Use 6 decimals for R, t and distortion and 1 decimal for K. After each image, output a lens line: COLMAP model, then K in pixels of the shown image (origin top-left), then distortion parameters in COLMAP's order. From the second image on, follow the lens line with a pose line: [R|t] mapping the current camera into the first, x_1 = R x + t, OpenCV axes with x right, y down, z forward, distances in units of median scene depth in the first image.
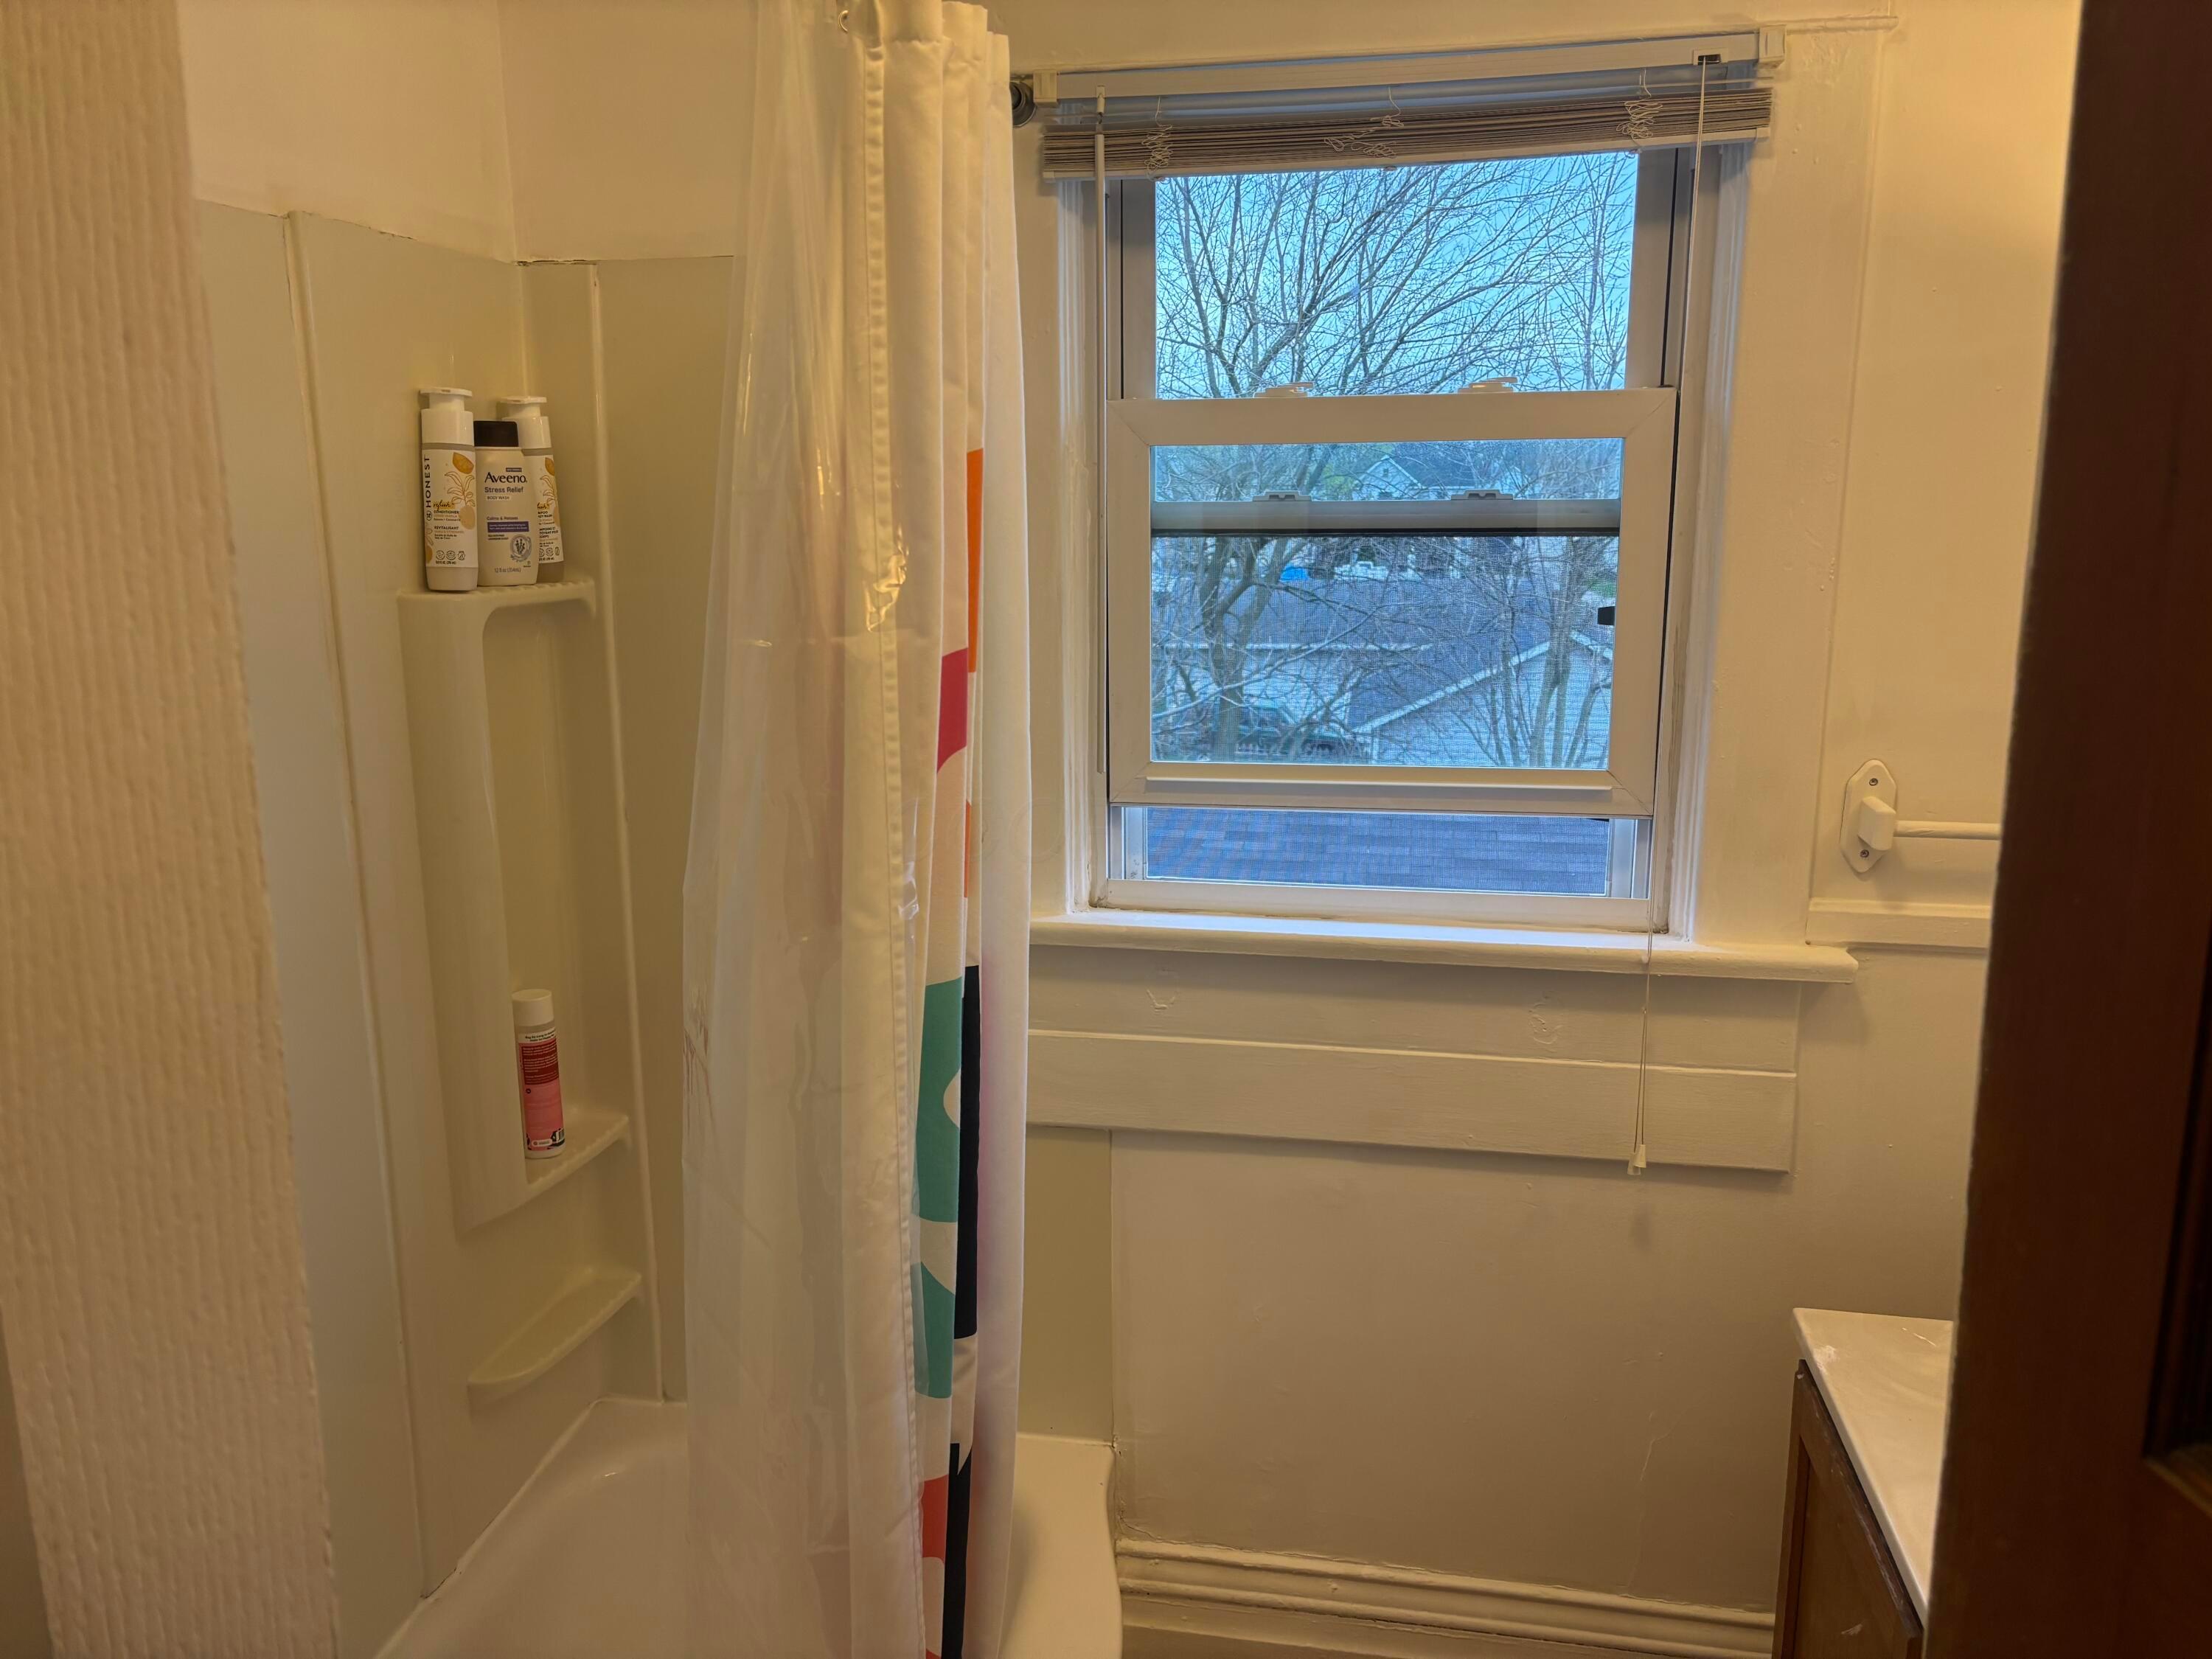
lens RADIAL K [[1654.2, 0, 1107.2], [0, 1654.2, 815.6], [0, 0, 1]] dist [0.031291, -0.006728]
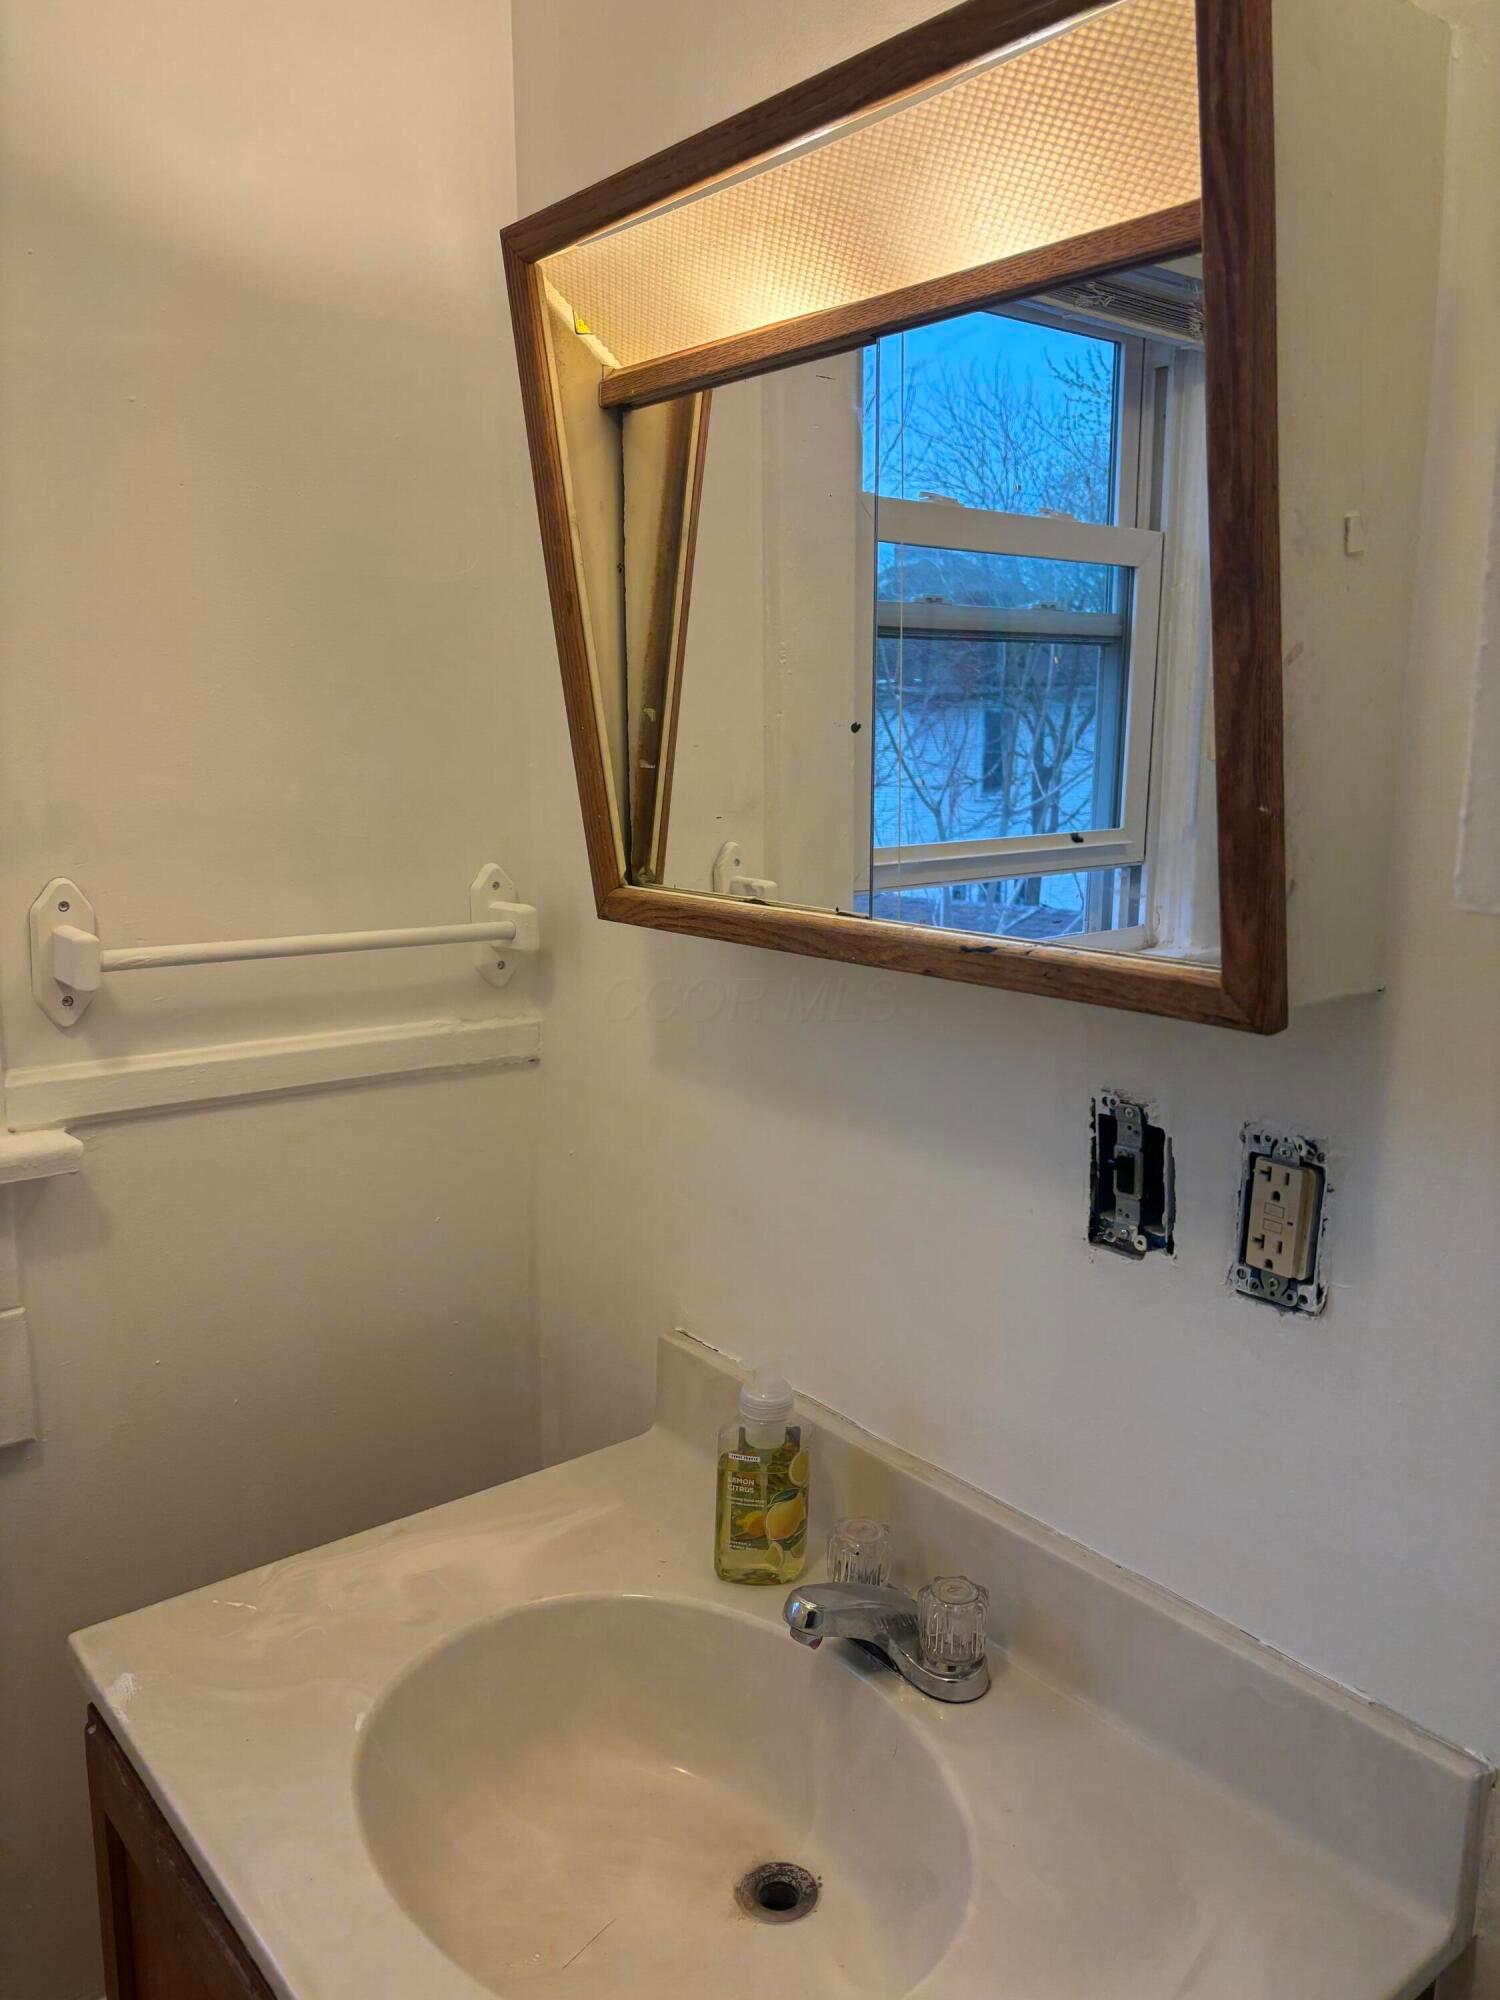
lens RADIAL K [[1495.6, 0, 752.9], [0, 1495.6, 993.7], [0, 0, 1]] dist [0.031291, -0.006728]
pose [[0.646047, -0.127820, 0.752520, 0.141378], [0.143437, 0.988646, 0.044785, 0.034203], [-0.749700, 0.079006, 0.657045, 0.315649]]
